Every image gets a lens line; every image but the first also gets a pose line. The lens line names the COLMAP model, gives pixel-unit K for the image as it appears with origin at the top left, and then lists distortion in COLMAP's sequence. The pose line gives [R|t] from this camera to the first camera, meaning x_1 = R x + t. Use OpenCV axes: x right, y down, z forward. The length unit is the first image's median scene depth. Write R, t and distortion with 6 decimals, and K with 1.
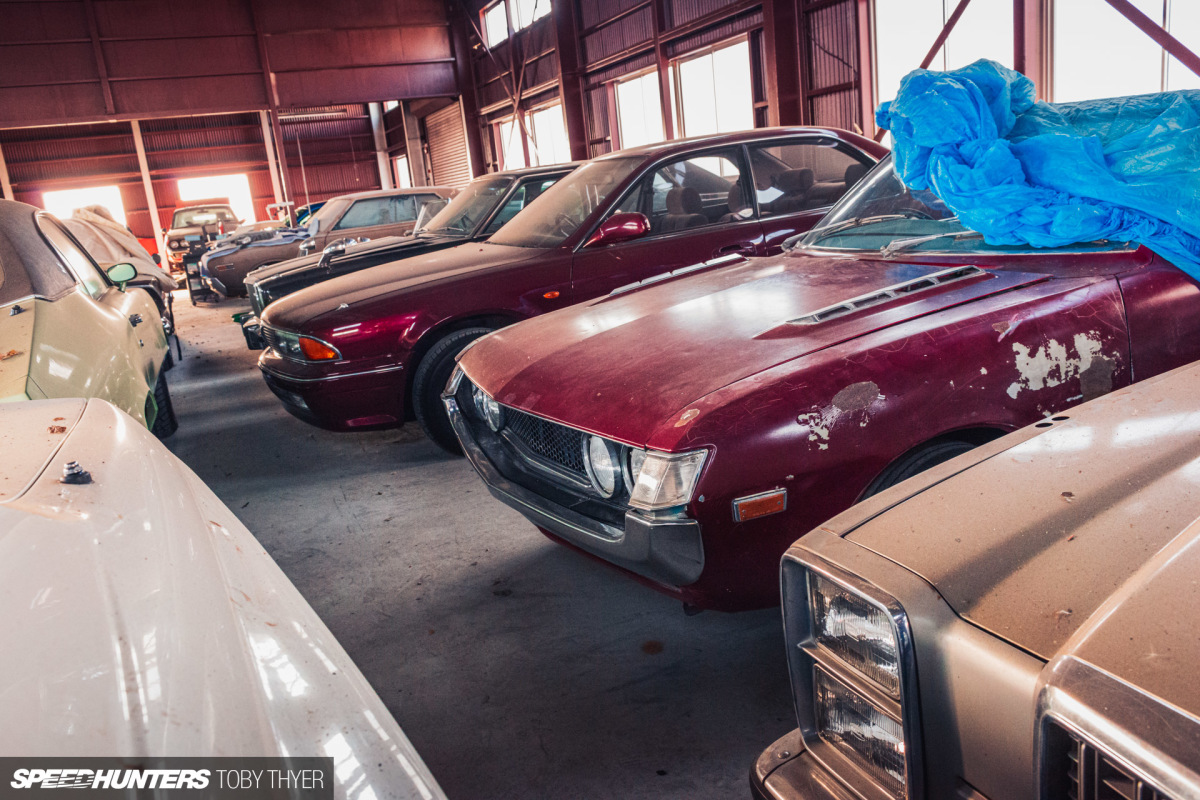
lens RADIAL K [[943.4, 0, 600.0], [0, 943.4, 400.0], [0, 0, 1]] dist [-0.000973, -0.004116]
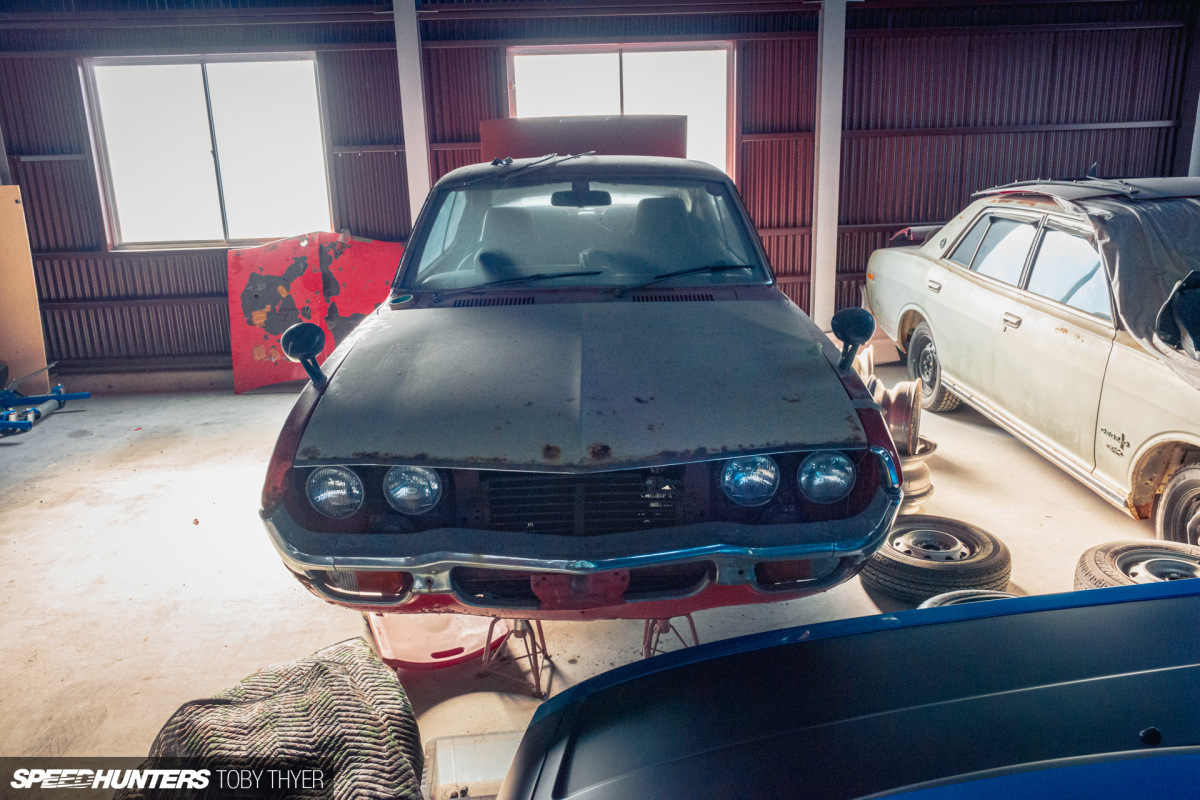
lens RADIAL K [[941.3, 0, 618.8], [0, 941.3, 398.3], [0, 0, 1]] dist [0.007831, 0.004602]
pose [[0.940365, 0.162353, -0.298924, -0.316585], [-0.144112, 0.986138, 0.082243, -0.158075], [0.308133, -0.034260, 0.950726, 0.741010]]
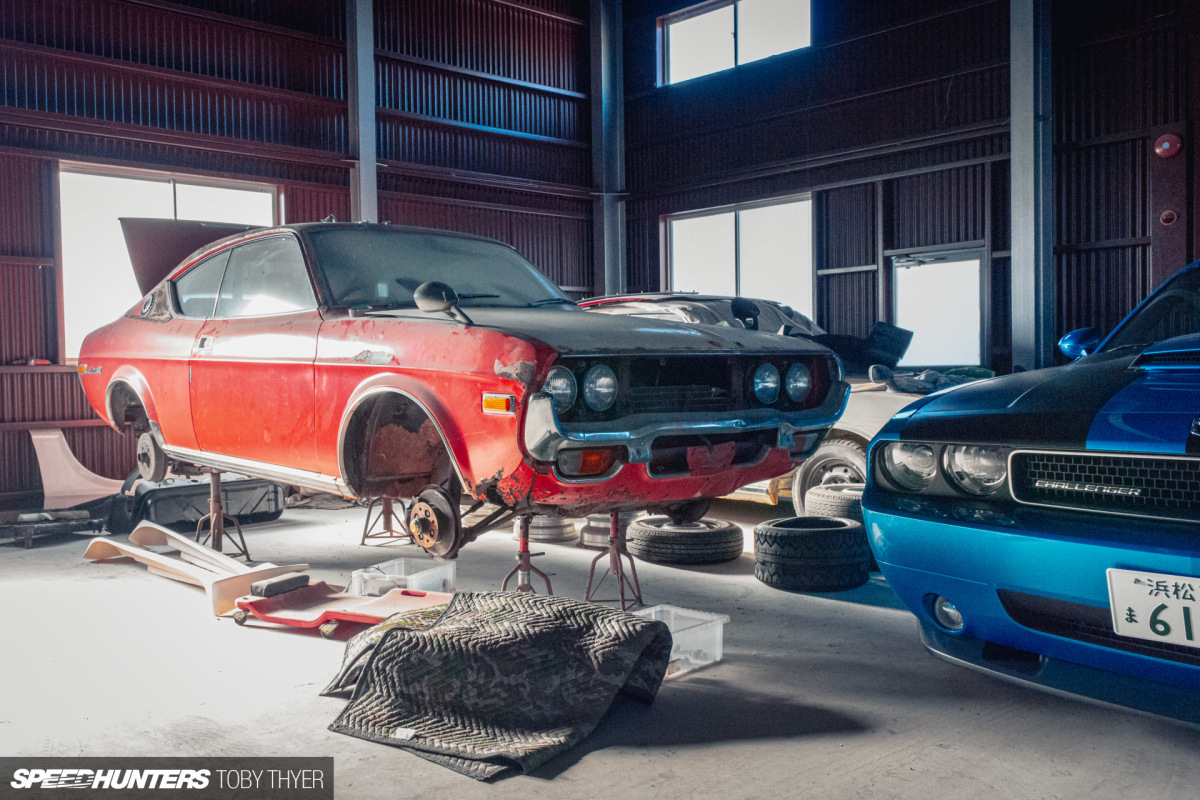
lens RADIAL K [[1058.4, 0, 541.0], [0, 1058.4, 398.6], [0, 0, 1]] dist [0.000961, 0.000217]
pose [[0.938394, 0.074746, 0.337386, -0.420912], [0.000469, 0.976050, -0.217544, -0.104977], [-0.345566, 0.204301, 0.915885, 0.701854]]
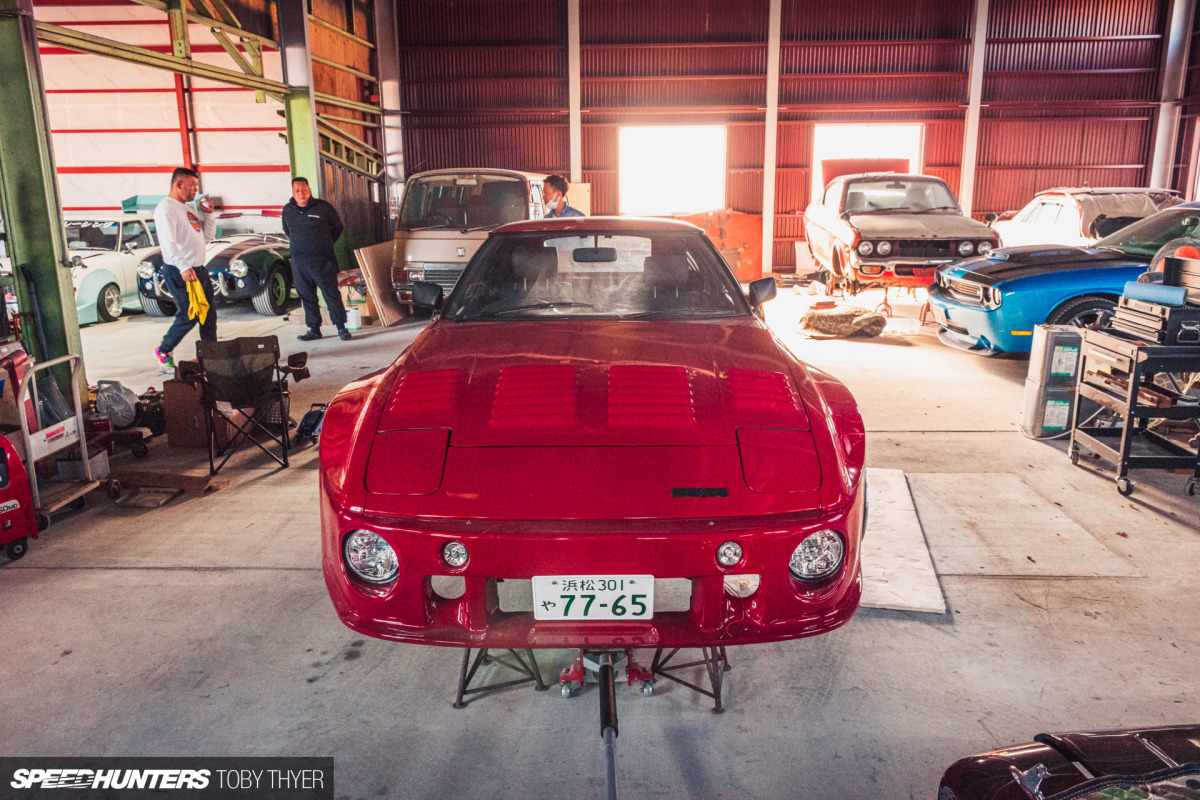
lens RADIAL K [[948.2, 0, 600.0], [0, 948.2, 400.0], [0, 0, 1]] dist [0.006227, 0.008480]
pose [[0.896768, 0.196651, -0.396404, -0.297042], [-0.183487, 0.980434, 0.071287, -0.077320], [0.402667, 0.008807, 0.915304, 0.386301]]
